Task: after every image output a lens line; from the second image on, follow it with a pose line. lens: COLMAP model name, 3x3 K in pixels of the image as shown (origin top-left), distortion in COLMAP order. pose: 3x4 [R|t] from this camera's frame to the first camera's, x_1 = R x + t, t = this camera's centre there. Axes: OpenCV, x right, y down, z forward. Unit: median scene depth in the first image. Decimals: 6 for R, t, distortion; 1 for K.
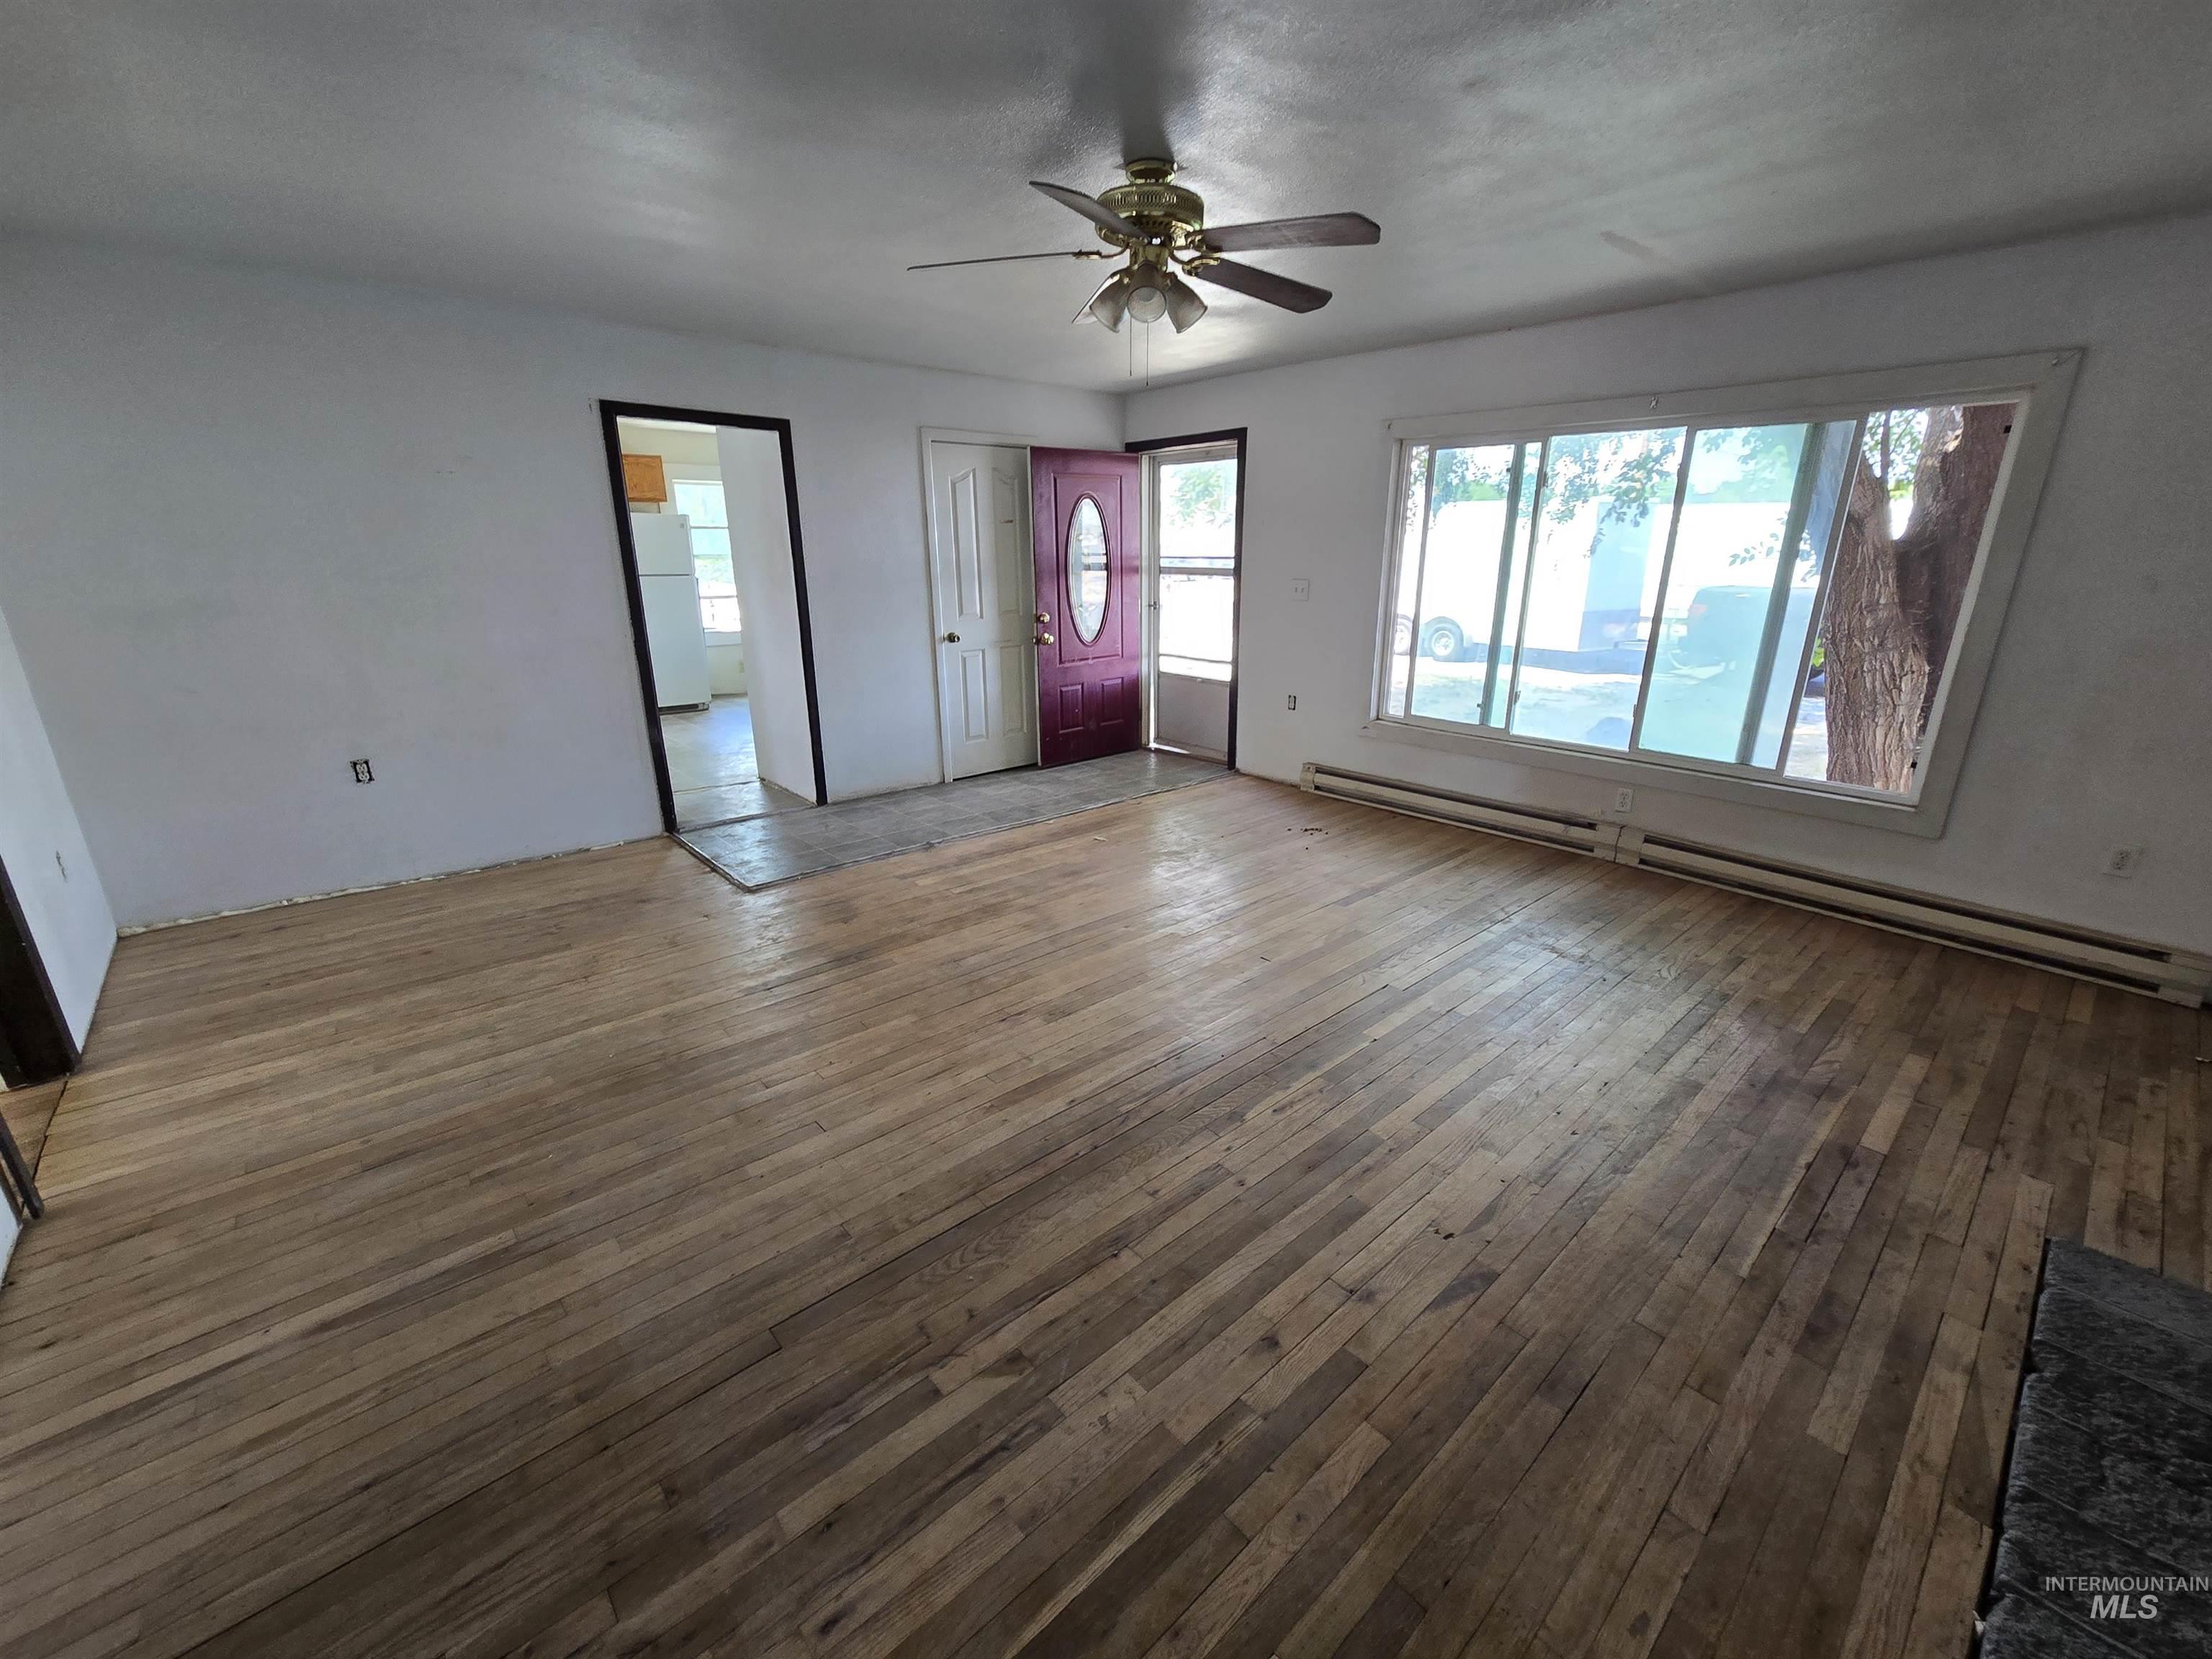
lens RADIAL K [[910.2, 0, 1119.4], [0, 910.2, 823.0], [0, 0, 1]] dist [0.000231, 0.000500]
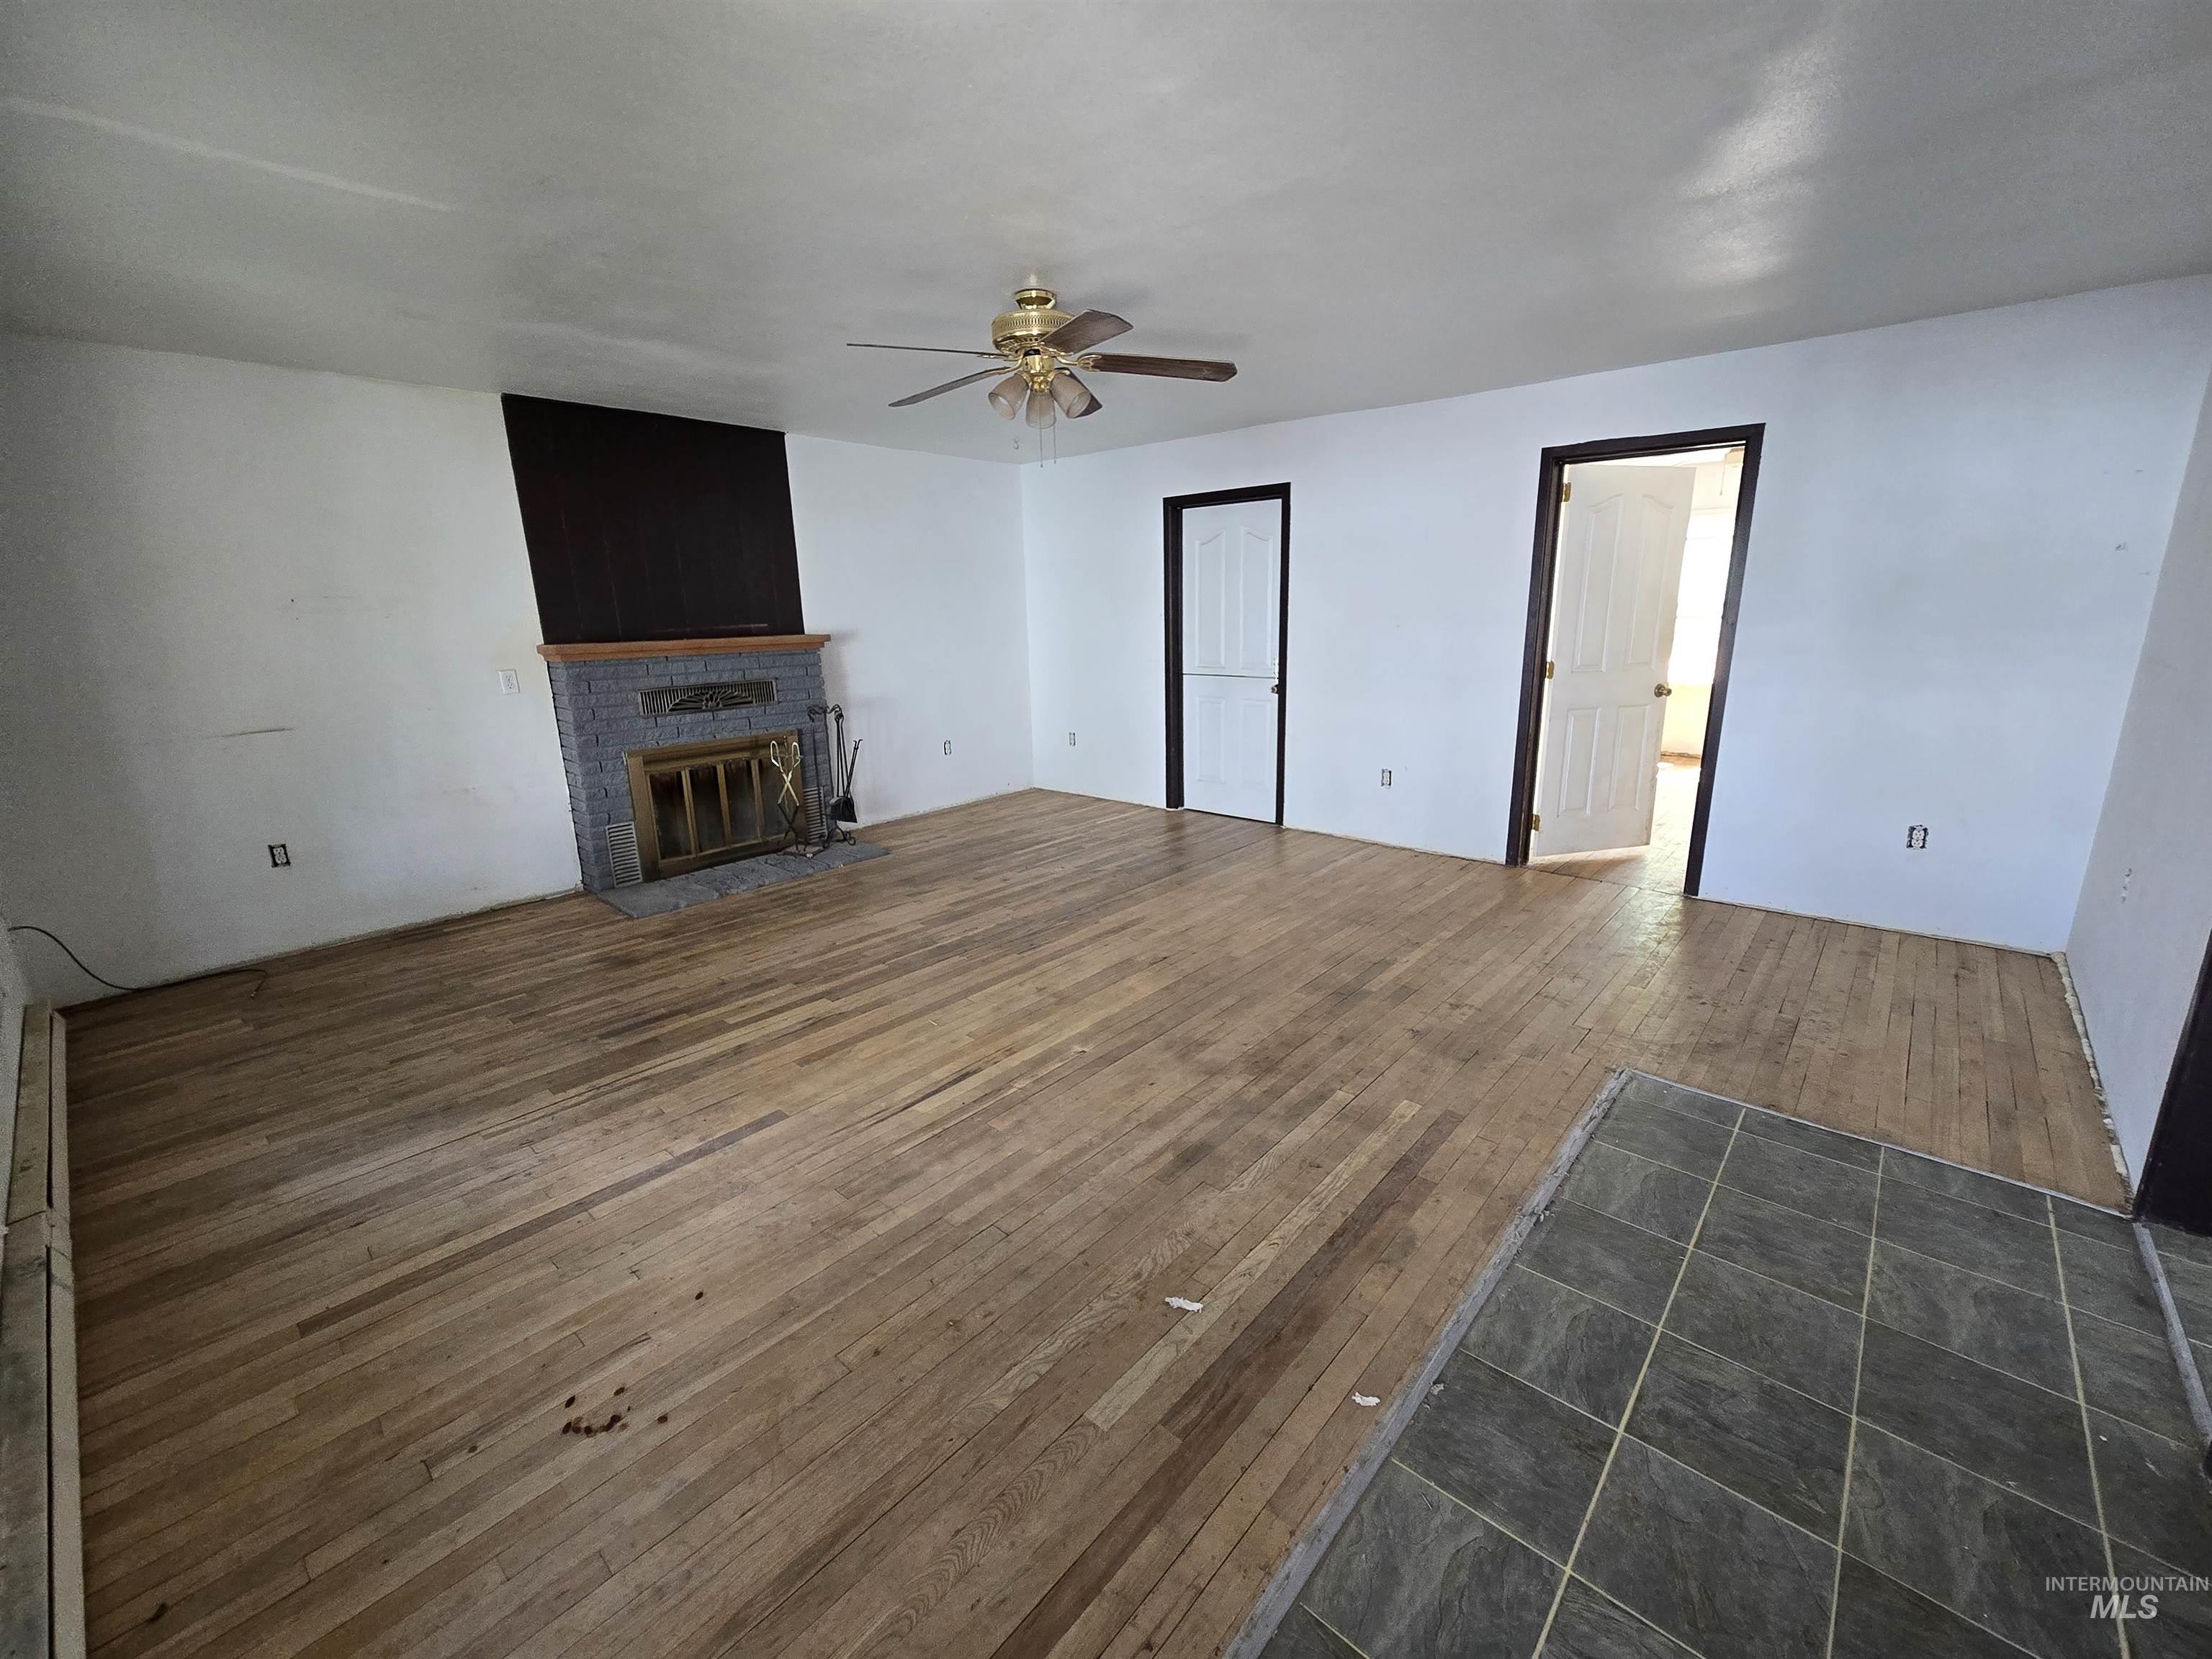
lens RADIAL K [[910.2, 0, 1119.4], [0, 910.2, 823.0], [0, 0, 1]] dist [0.000231, 0.000500]
pose [[-0.992673, 0.042426, -0.113143, 0.077753], [-0.021392, 0.859842, 0.510111, -0.625873], [0.118927, 0.508794, -0.852634, 2.055994]]
